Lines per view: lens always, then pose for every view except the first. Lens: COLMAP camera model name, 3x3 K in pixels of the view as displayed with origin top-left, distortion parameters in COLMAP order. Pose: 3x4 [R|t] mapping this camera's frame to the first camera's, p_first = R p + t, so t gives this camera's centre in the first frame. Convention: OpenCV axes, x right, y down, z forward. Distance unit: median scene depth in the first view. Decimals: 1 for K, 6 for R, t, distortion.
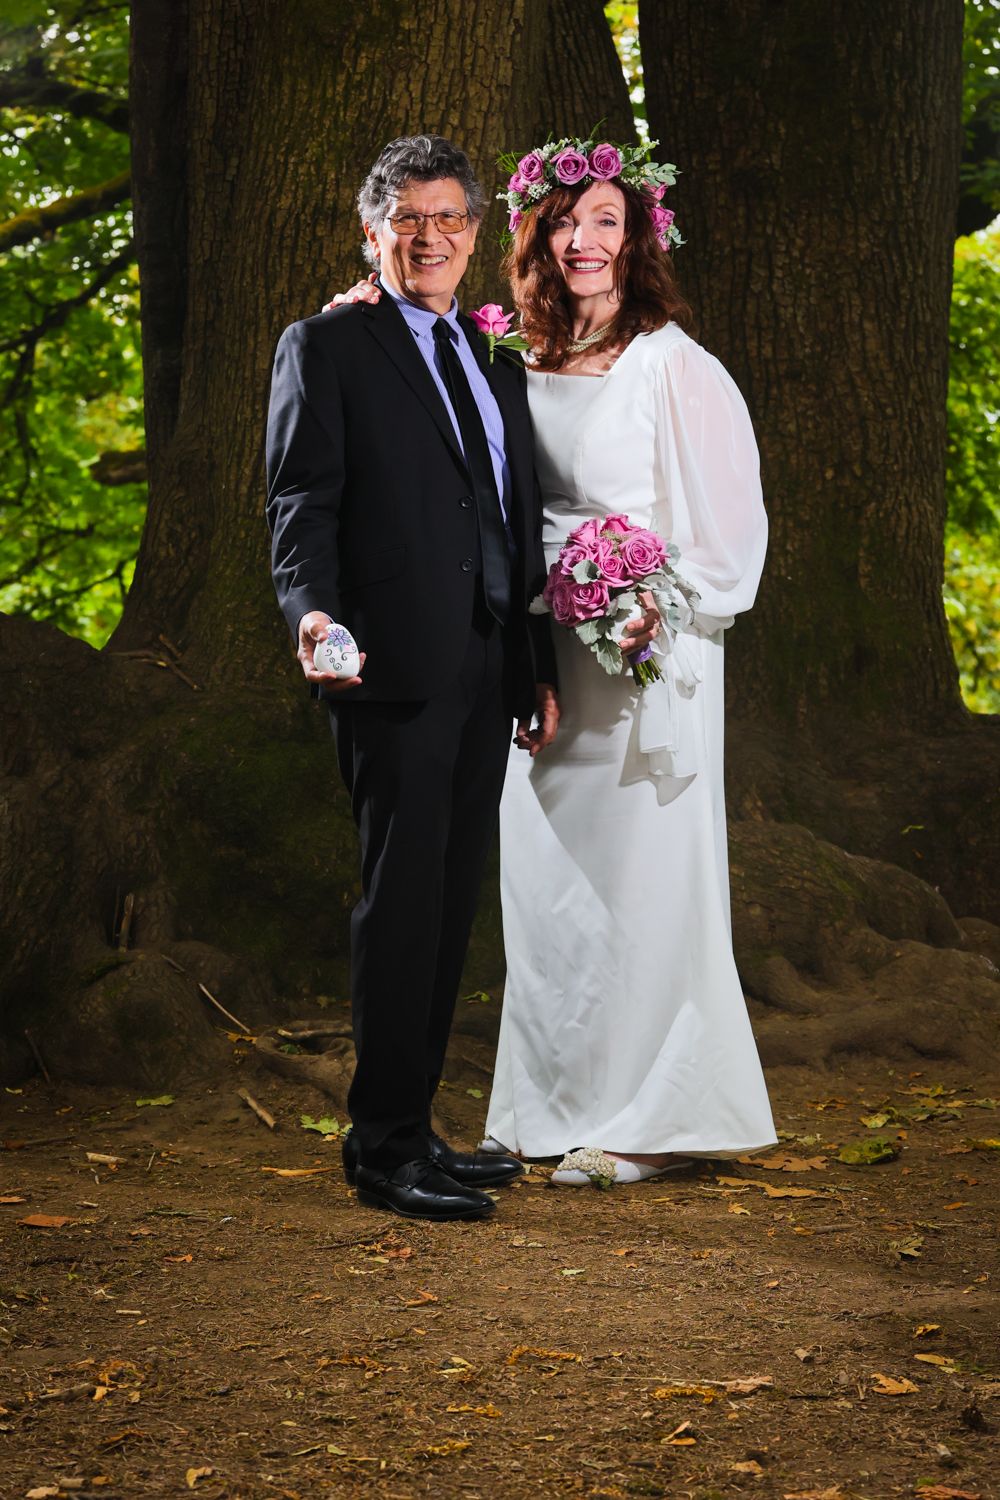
lens RADIAL K [[3793.1, 0, 500.0], [0, 3793.1, 750.0], [0, 0, 1]] dist [-0.054719, -0.412189]
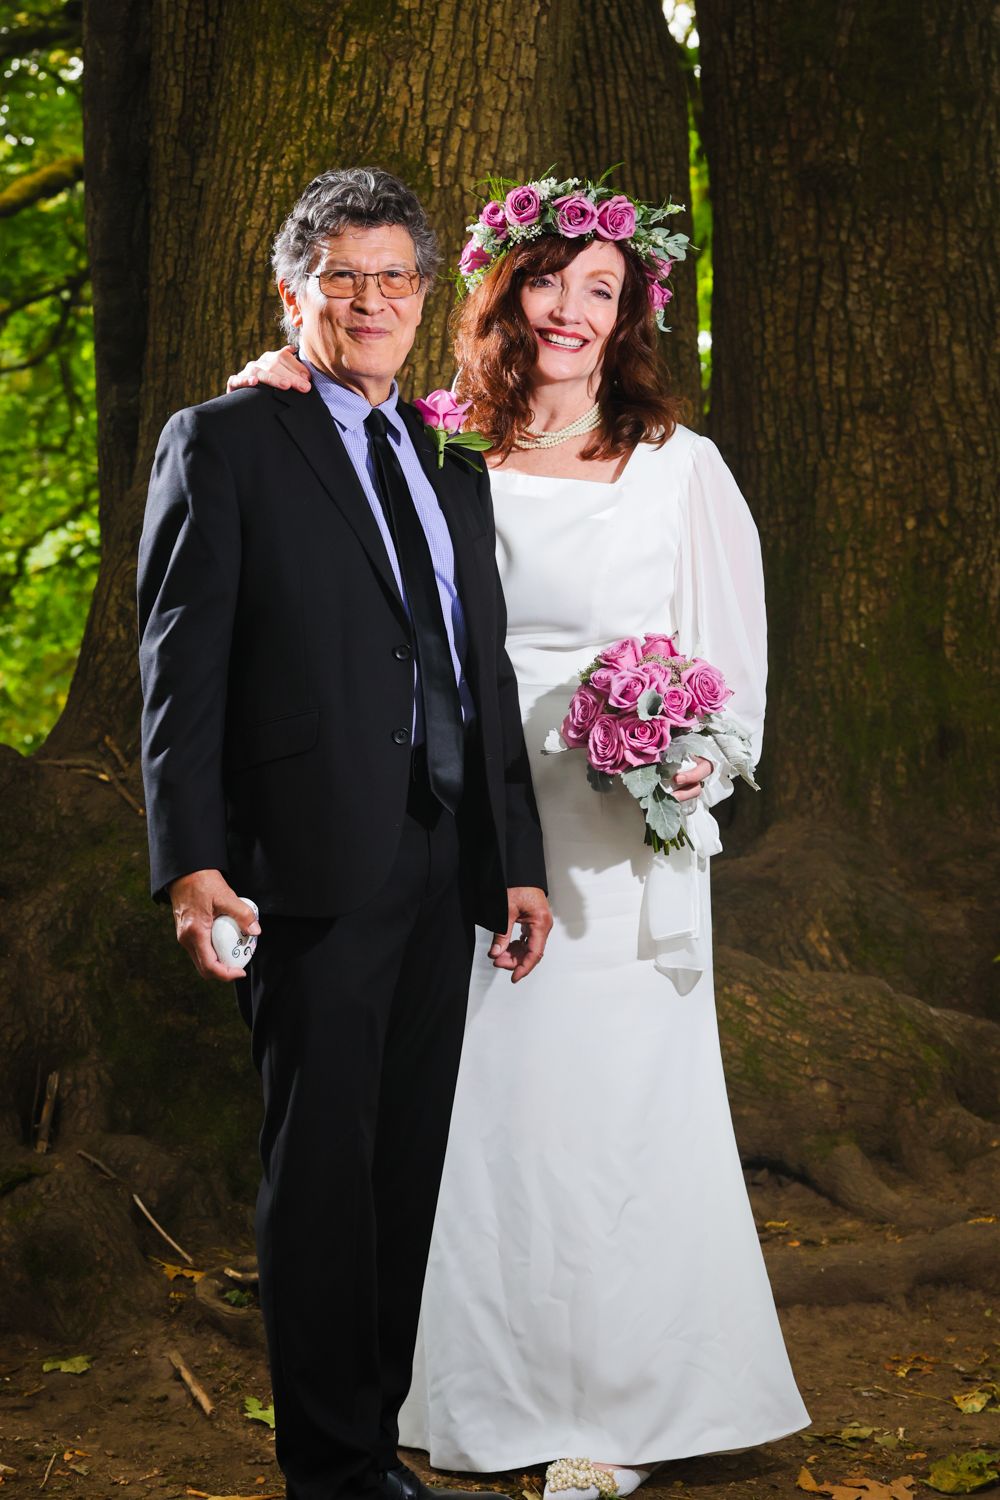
lens RADIAL K [[3793.1, 0, 500.0], [0, 3793.1, 750.0], [0, 0, 1]] dist [-0.054719, -0.412189]
pose [[0.999843, 0.011411, -0.013535, 0.007747], [-0.011201, 0.999818, 0.015473, -0.041343], [0.013709, -0.015319, 0.999789, 0.173543]]
